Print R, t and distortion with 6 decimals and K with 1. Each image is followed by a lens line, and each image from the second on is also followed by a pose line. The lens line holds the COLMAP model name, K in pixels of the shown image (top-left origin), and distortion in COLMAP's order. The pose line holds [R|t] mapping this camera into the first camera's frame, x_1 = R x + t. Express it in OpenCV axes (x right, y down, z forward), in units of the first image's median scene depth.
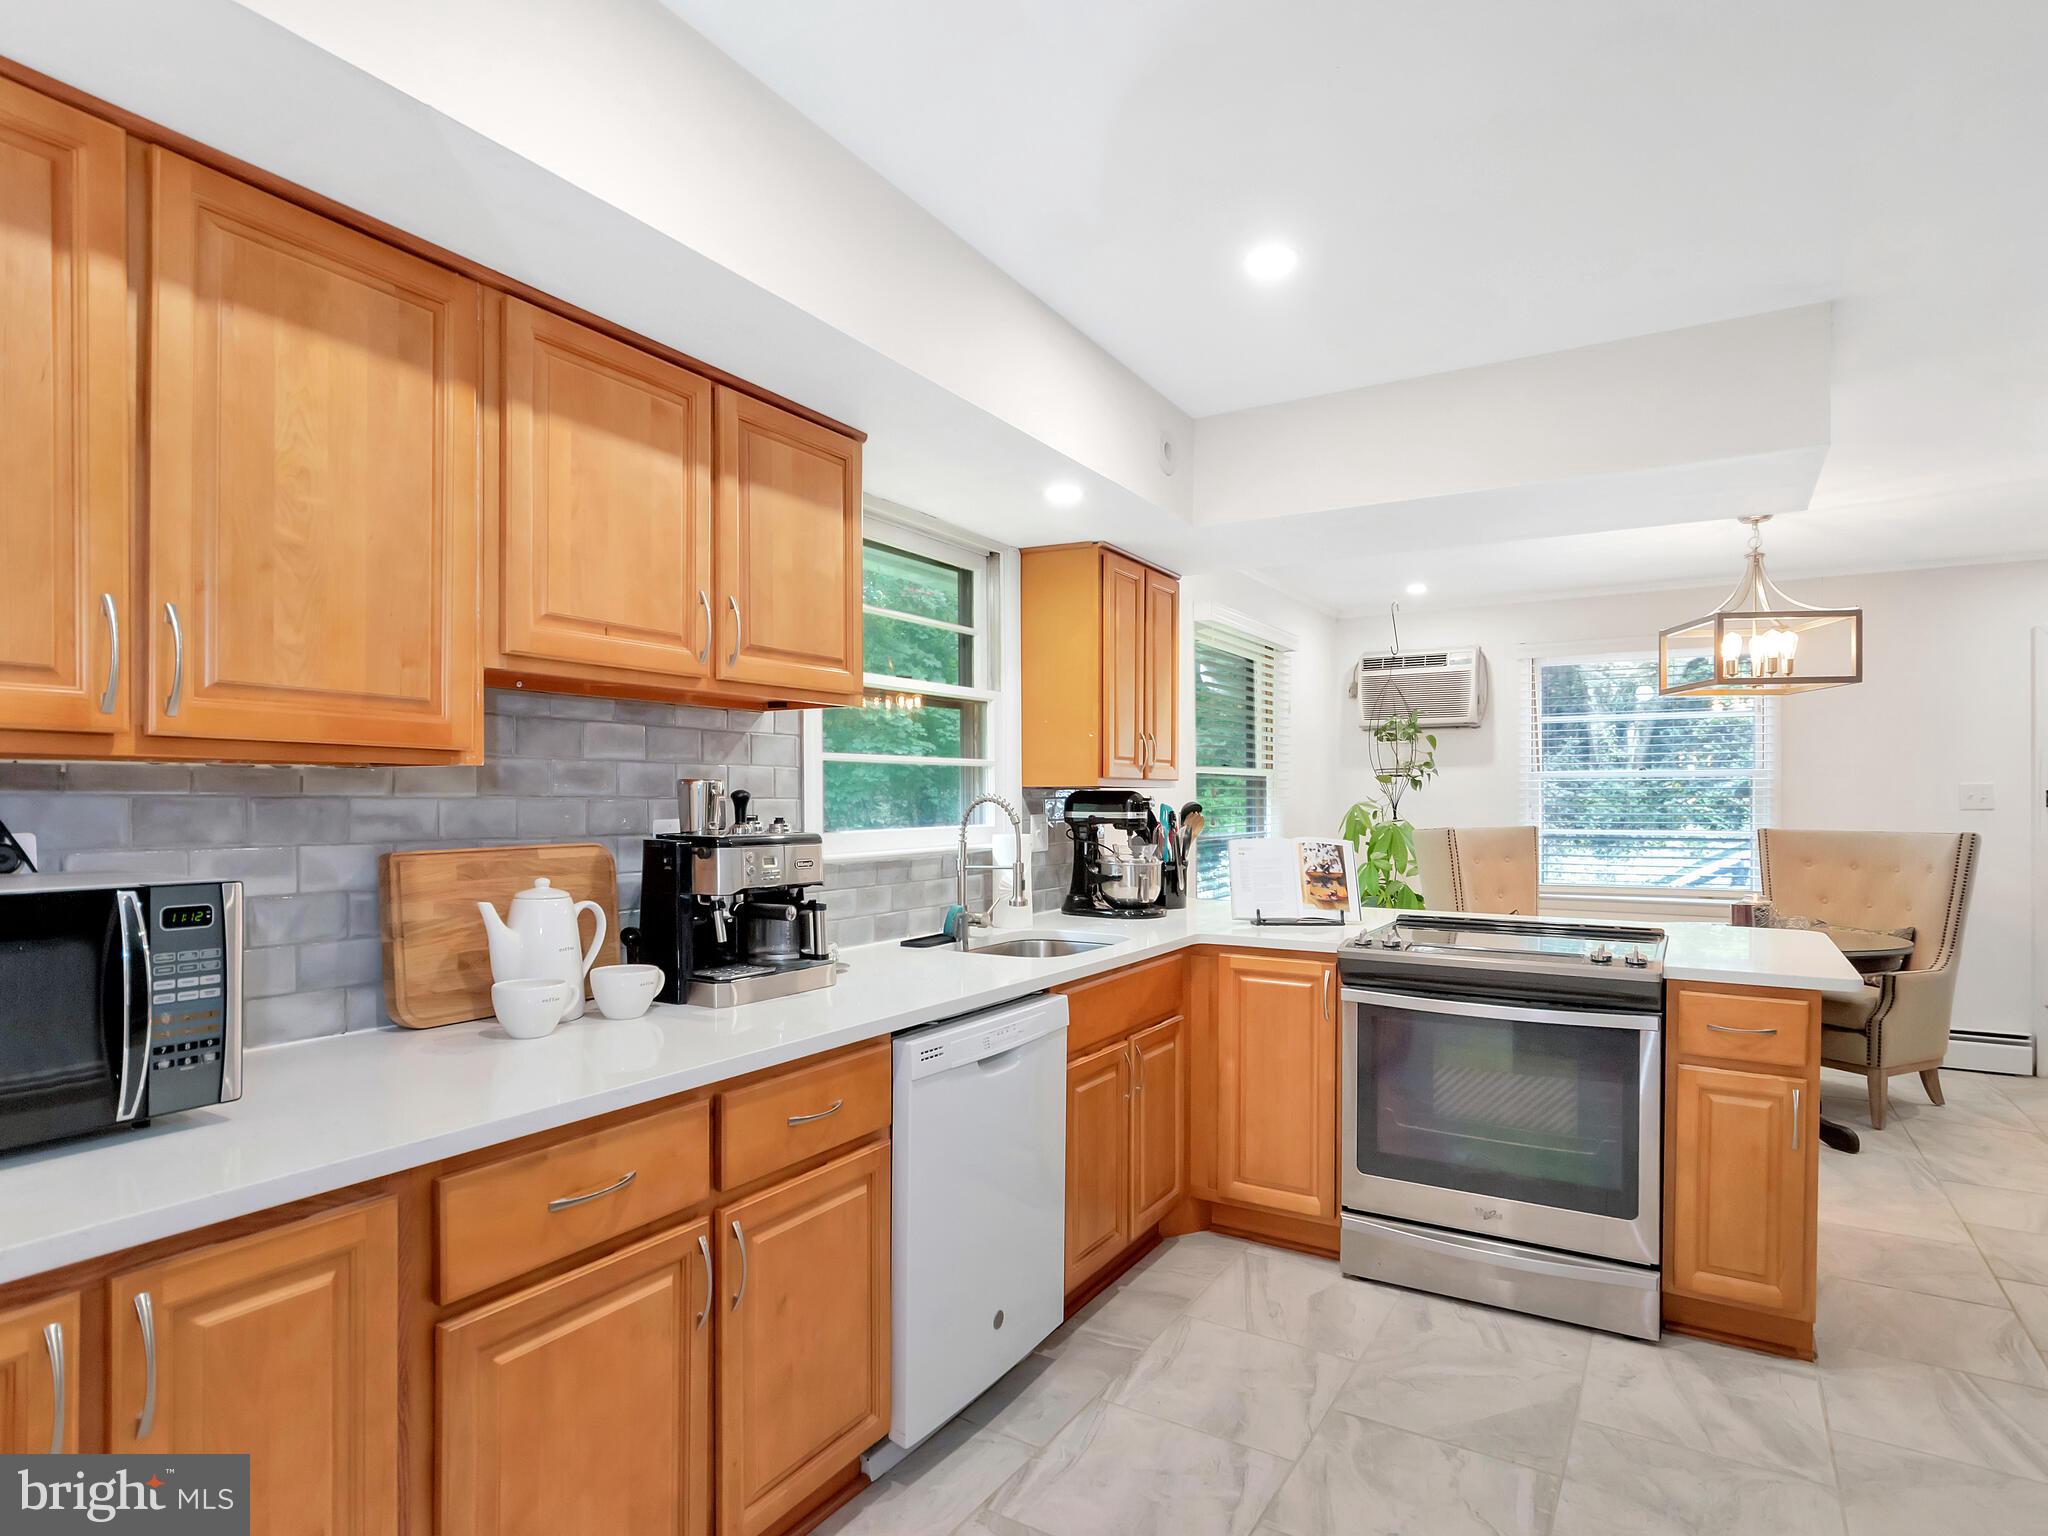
lens RADIAL K [[1112.6, 0, 1019.7], [0, 1112.6, 794.4], [0, 0, 1]] dist [0.001764, -0.000423]
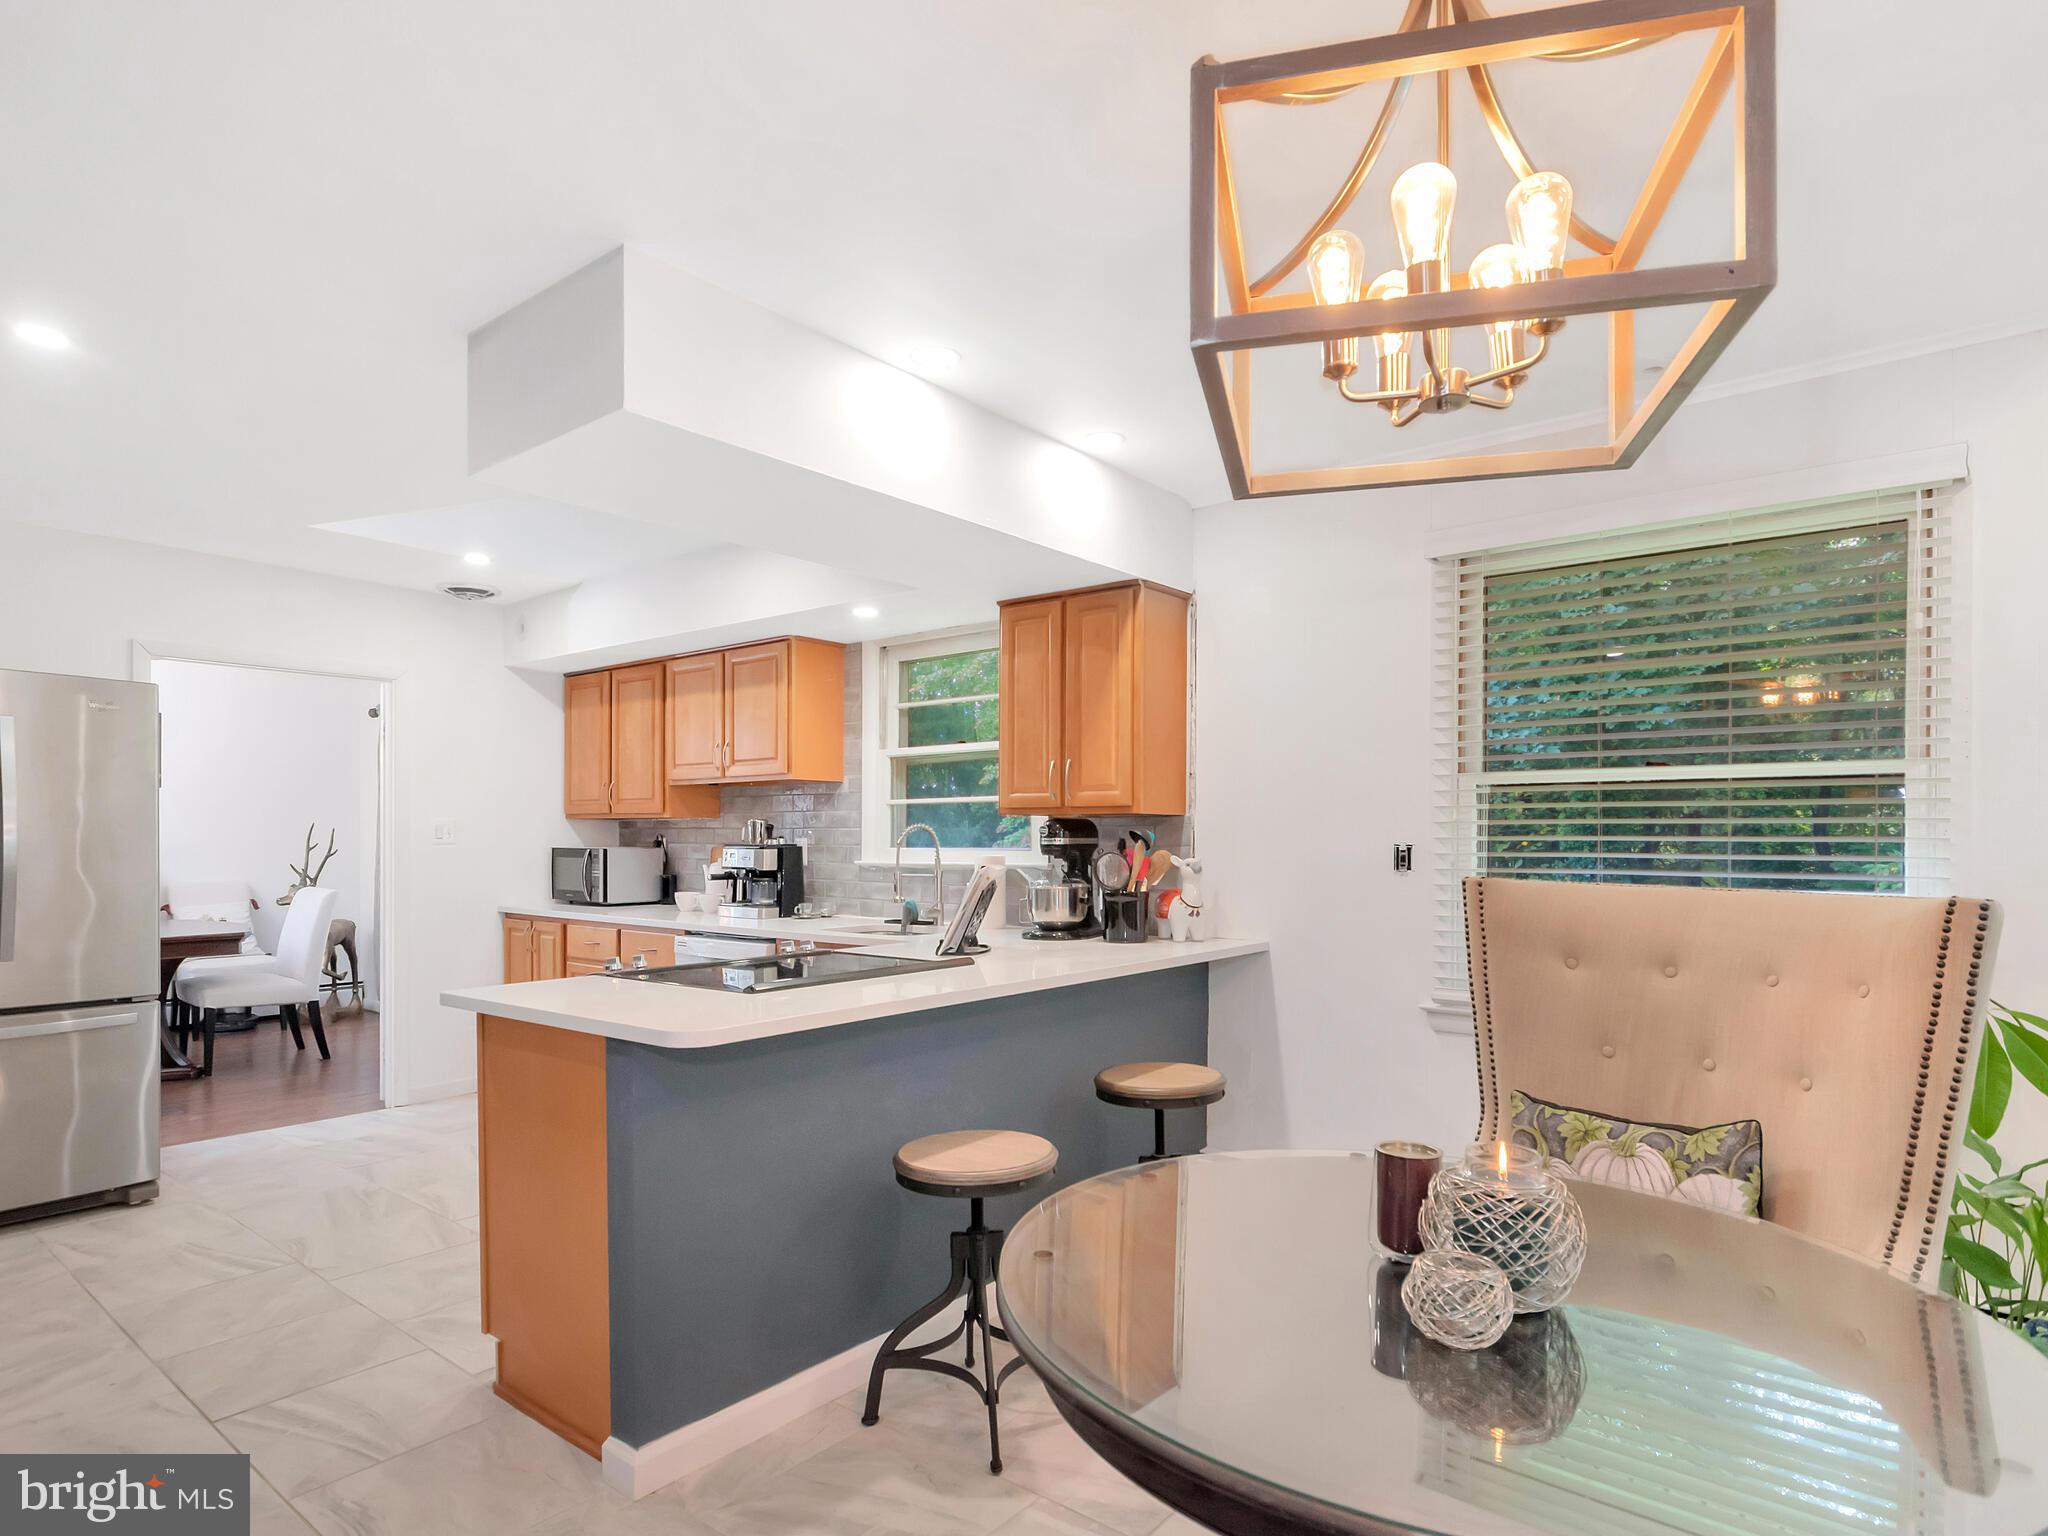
lens RADIAL K [[1119.9, 0, 1029.6], [0, 1119.9, 809.3], [0, 0, 1]] dist [-0.001468, -0.002072]
pose [[-0.123753, -0.027745, -0.991925, 1.900750], [-0.000410, 0.999610, -0.027908, 0.029519], [0.992313, -0.003047, -0.123716, 1.837598]]
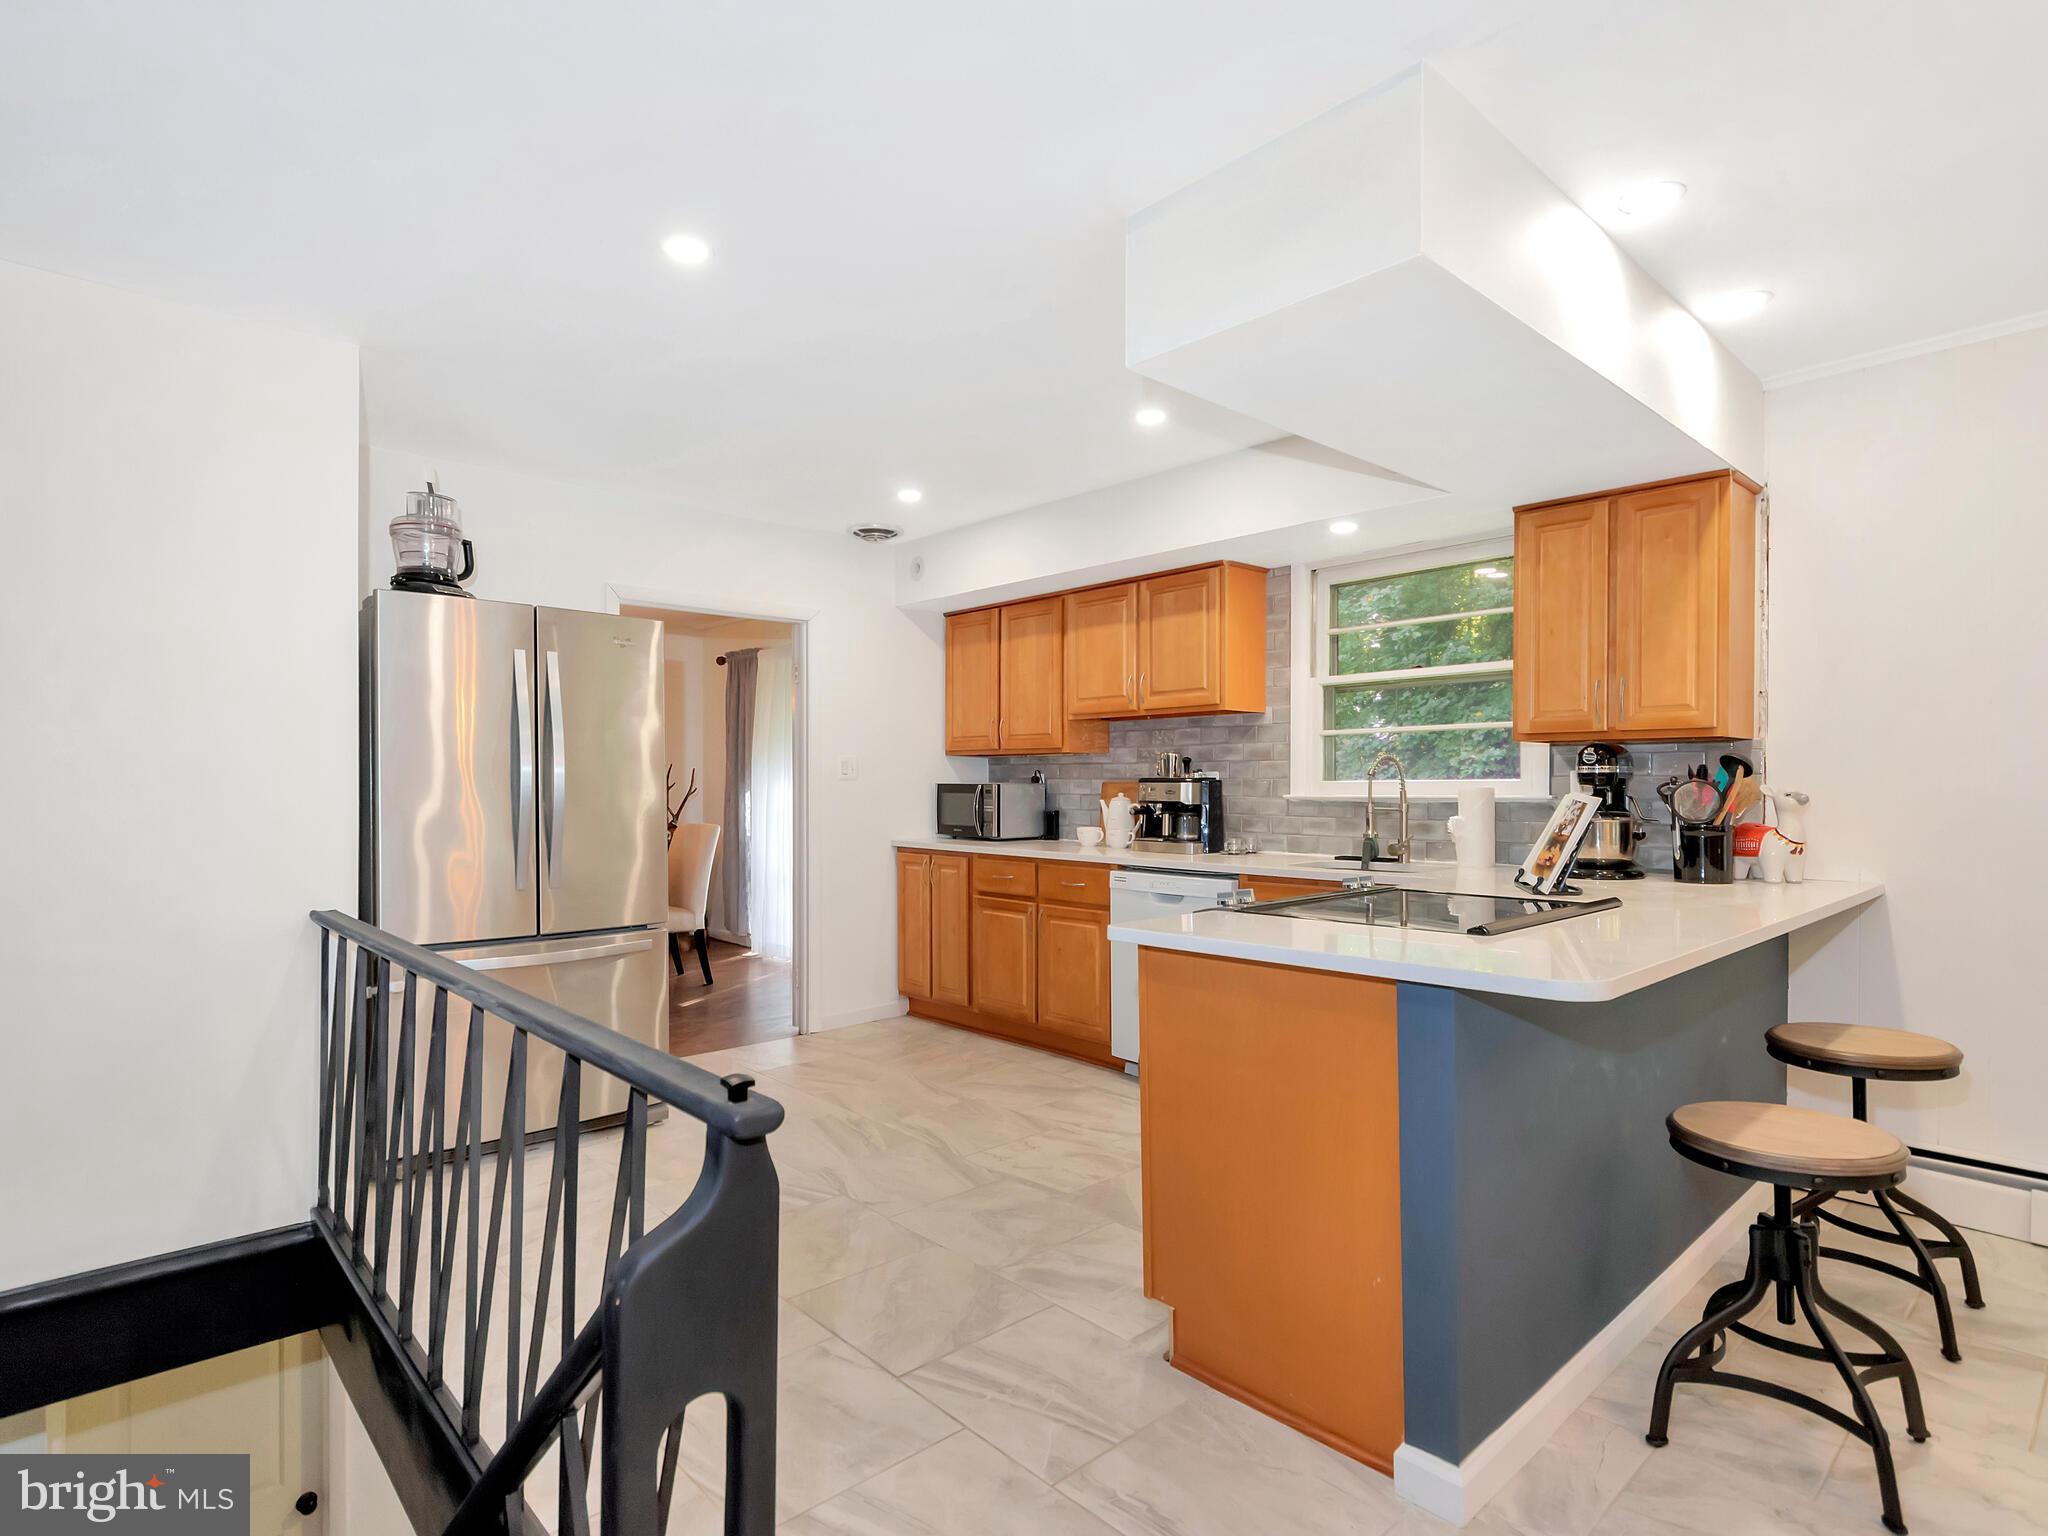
lens RADIAL K [[1062.9, 0, 1024.0], [0, 1062.9, 768.0], [0, 0, 1]] dist [0.002675, 0.000138]
pose [[-0.275617, -0.015268, -0.961146, 1.823384], [0.001929, 0.999863, -0.016436, 0.051167], [0.961265, -0.006385, -0.275550, 1.307925]]
